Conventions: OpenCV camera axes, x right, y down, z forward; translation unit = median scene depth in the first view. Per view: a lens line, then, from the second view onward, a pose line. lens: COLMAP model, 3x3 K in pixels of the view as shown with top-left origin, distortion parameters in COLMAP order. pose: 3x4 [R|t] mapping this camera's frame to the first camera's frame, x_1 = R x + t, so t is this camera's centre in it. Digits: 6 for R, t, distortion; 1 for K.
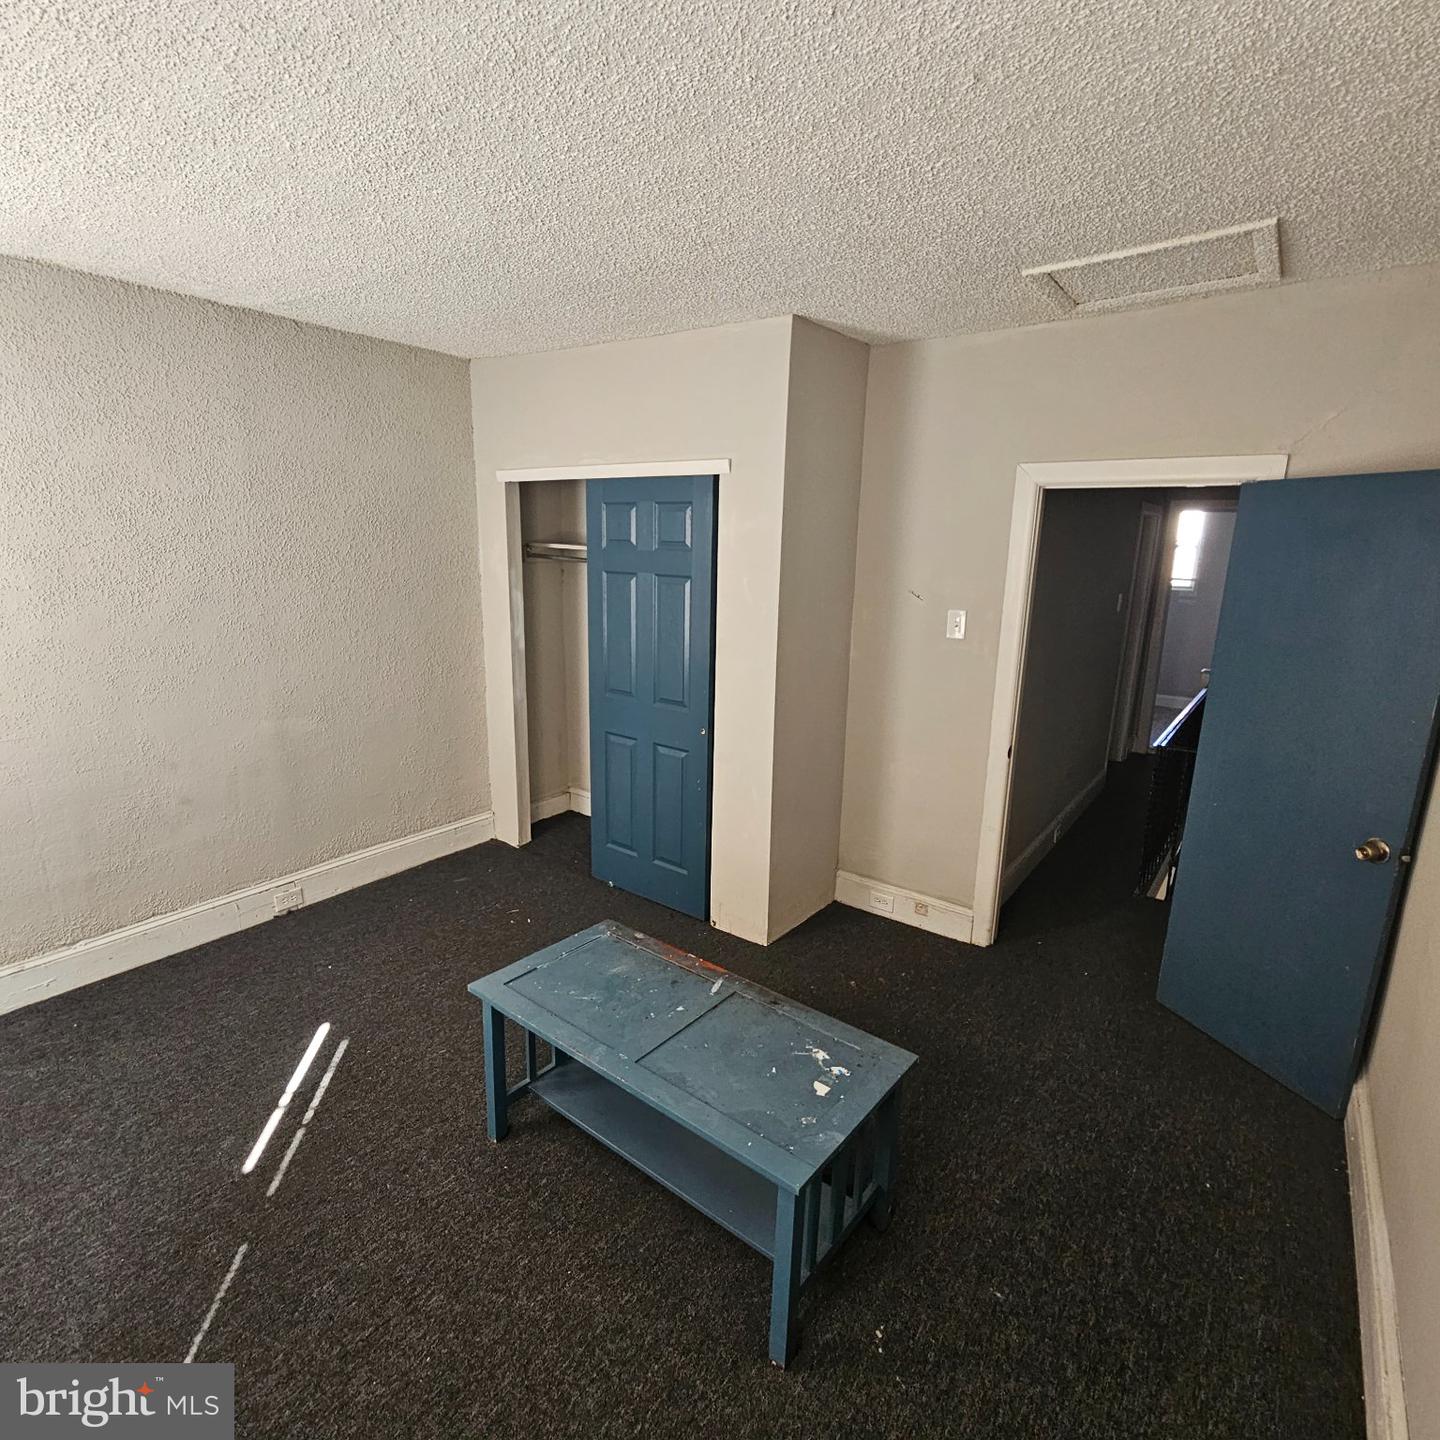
lens RADIAL K [[784.8, 0, 710.2], [0, 784.8, 717.0], [0, 0, 1]] dist [-0.006100, -0.001354]
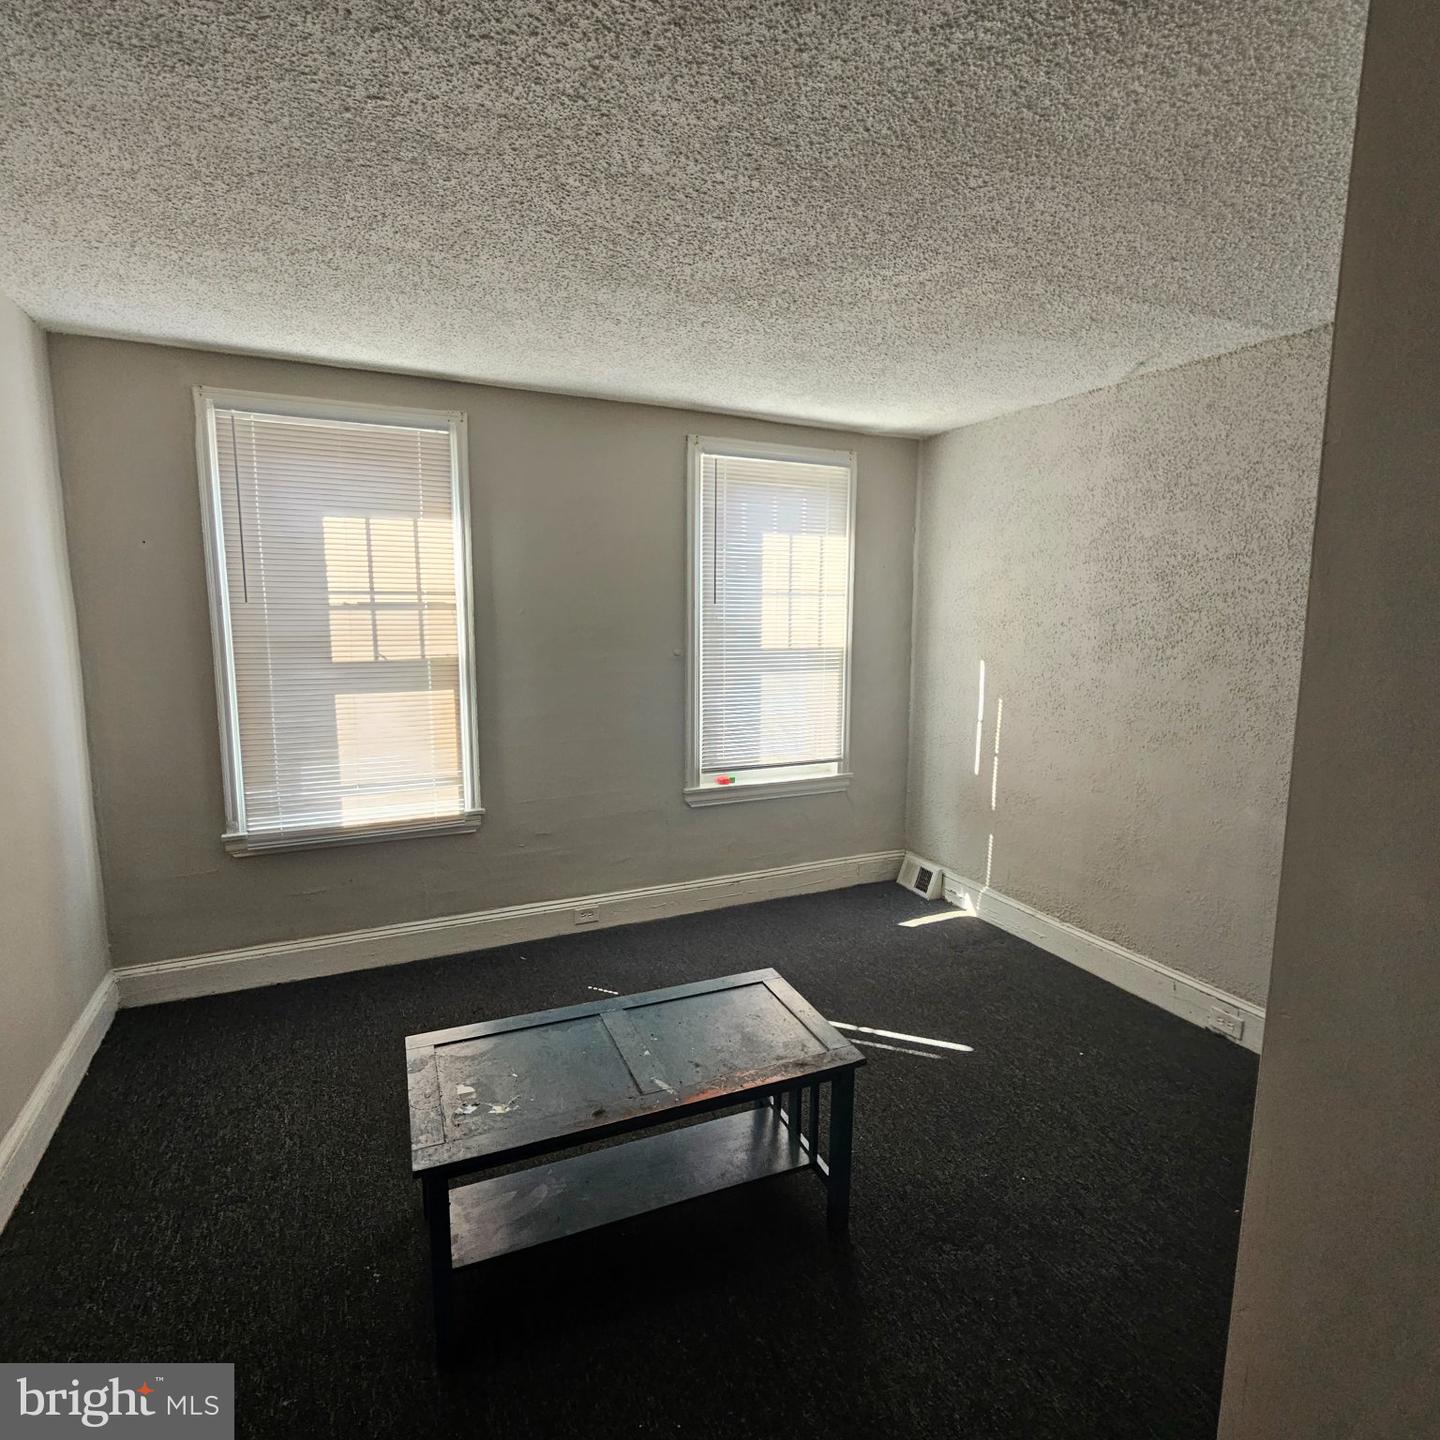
lens RADIAL K [[784.8, 0, 710.2], [0, 784.8, 717.0], [0, 0, 1]] dist [-0.006100, -0.001354]
pose [[-0.477320, 0.096376, -0.873428, 0.492482], [-0.215448, 0.950793, 0.222653, -0.168774], [0.851908, 0.294455, -0.433069, 0.927710]]
